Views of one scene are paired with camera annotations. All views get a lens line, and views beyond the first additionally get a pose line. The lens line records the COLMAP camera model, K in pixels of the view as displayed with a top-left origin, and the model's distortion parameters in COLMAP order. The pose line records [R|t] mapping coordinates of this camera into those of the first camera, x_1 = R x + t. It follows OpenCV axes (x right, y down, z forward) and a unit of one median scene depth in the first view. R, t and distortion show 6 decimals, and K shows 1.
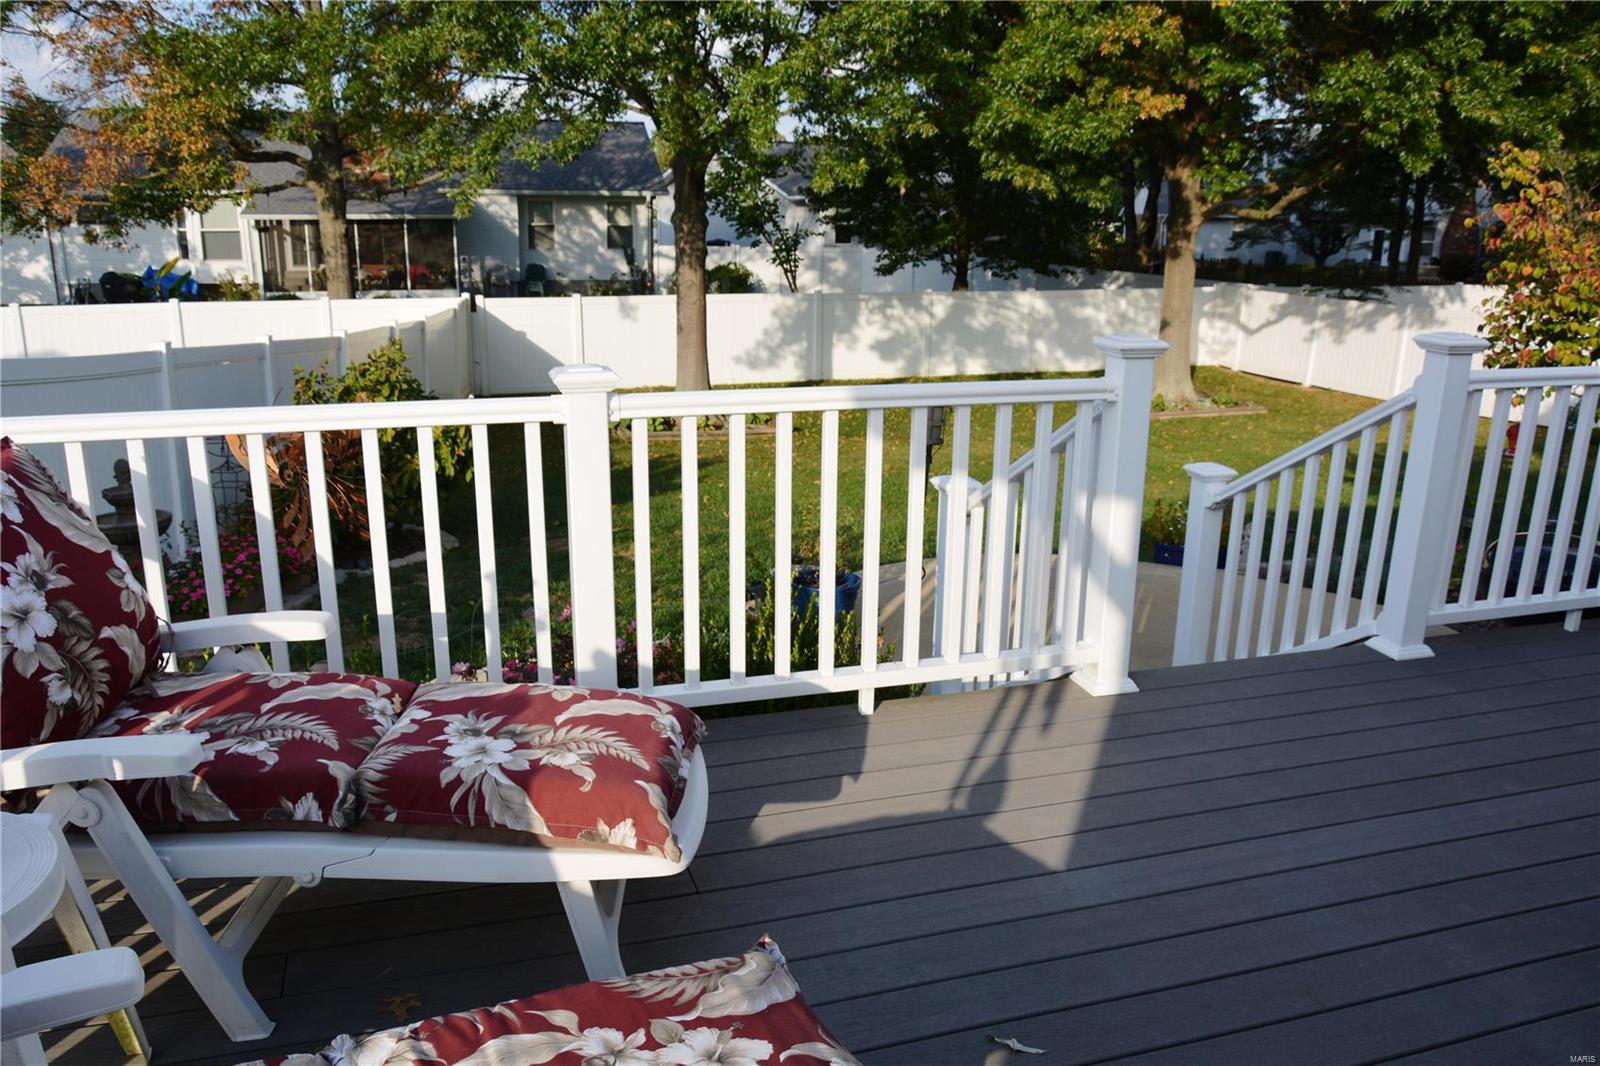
lens RADIAL K [[1236.5, 0, 802.5], [0, 1236.5, 544.6], [0, 0, 1]] dist [-0.033041, -0.001323]
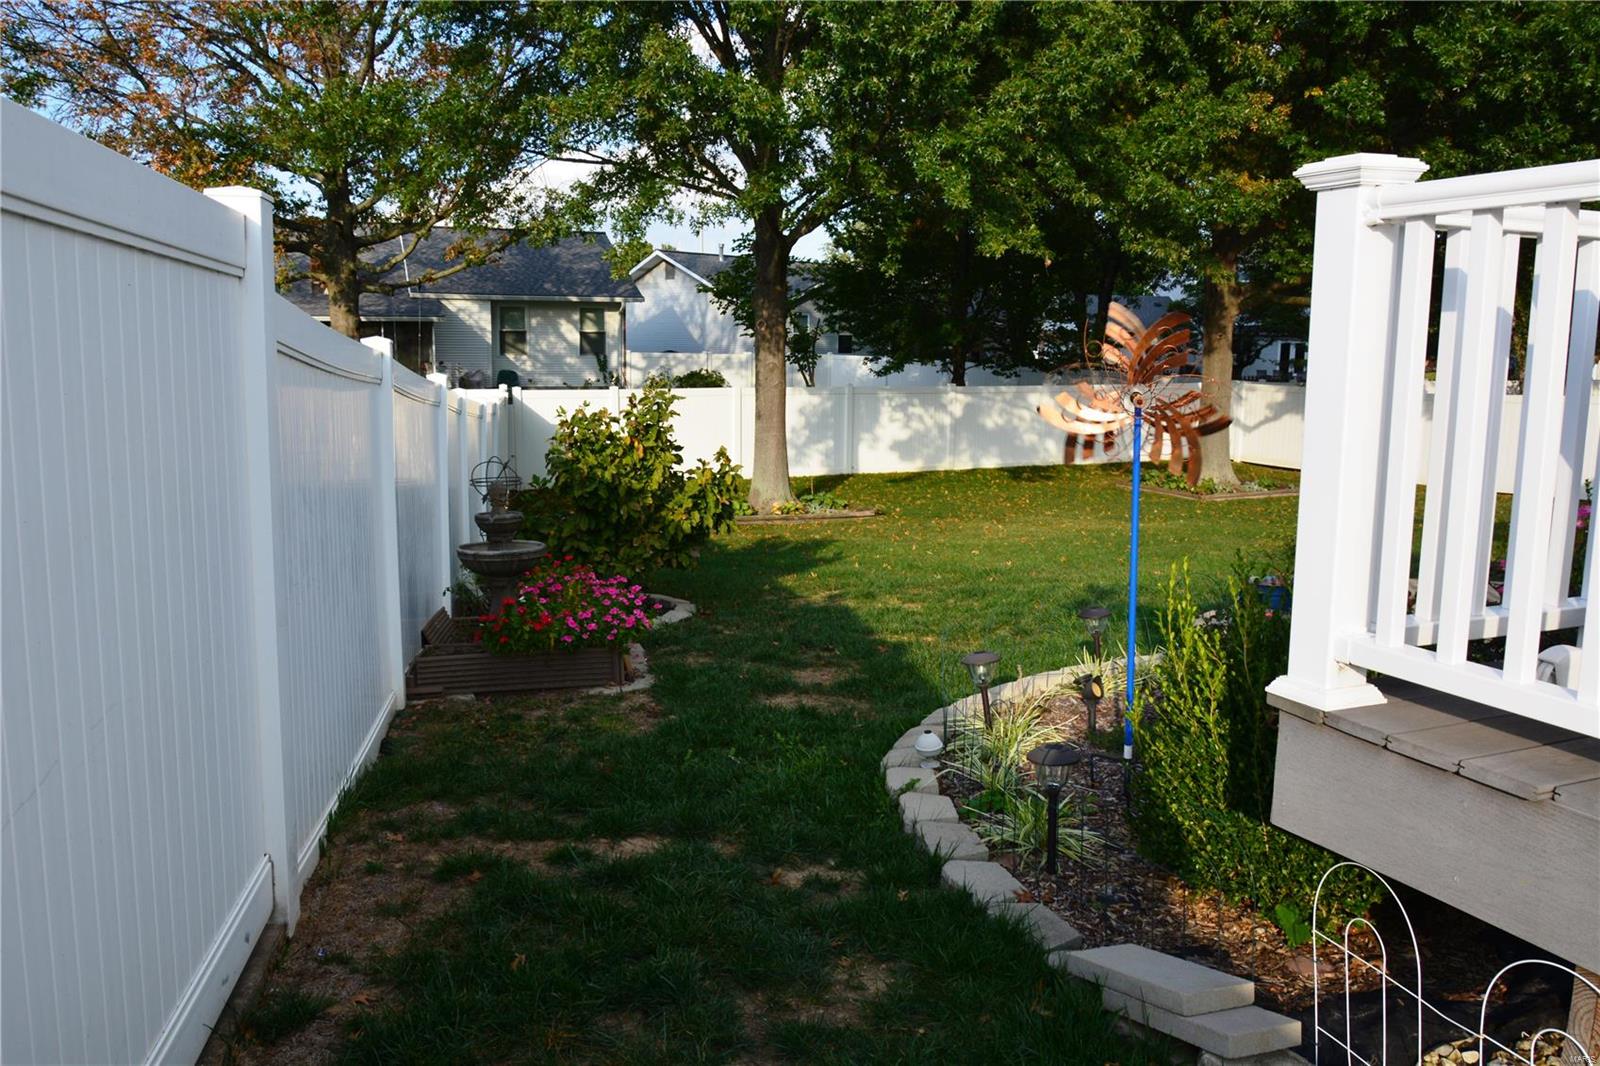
lens RADIAL K [[1236.5, 0, 802.5], [0, 1236.5, 544.6], [0, 0, 1]] dist [-0.033041, -0.001323]
pose [[0.994550, -0.018392, 0.102624, -0.214267], [0.028522, 0.994764, -0.098133, 0.033368], [-0.100282, 0.100525, 0.989868, 0.049505]]
